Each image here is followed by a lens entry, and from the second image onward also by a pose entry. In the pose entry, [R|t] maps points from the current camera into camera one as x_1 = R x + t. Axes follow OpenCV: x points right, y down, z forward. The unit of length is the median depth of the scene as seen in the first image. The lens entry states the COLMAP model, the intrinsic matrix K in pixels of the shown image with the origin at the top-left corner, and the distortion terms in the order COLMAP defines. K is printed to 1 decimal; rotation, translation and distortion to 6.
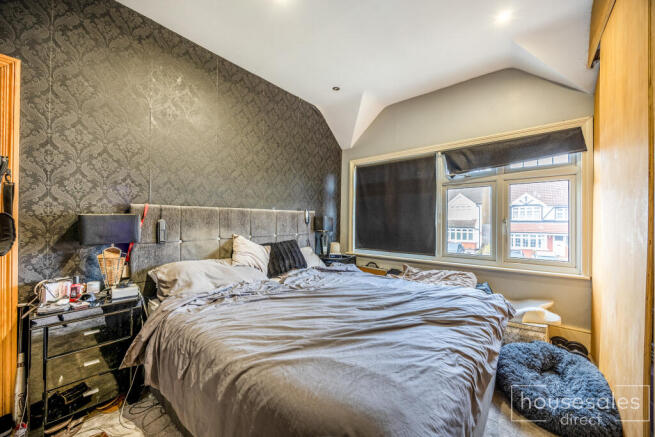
lens RADIAL K [[248.7, 0, 327.2], [0, 248.7, 218.7], [0, 0, 1]] dist [-0.003221, -0.000198]
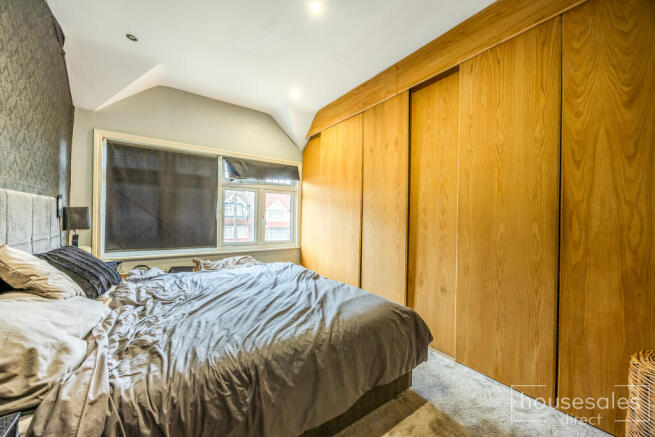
lens RADIAL K [[248.7, 0, 326.5], [0, 248.7, 218.5], [0, 0, 1]] dist [-0.003221, -0.000198]
pose [[0.247491, -0.000722, 0.968890, -0.576490], [-0.024436, 0.999677, 0.006986, -0.000930], [-0.968582, -0.025405, 0.247393, 0.252898]]
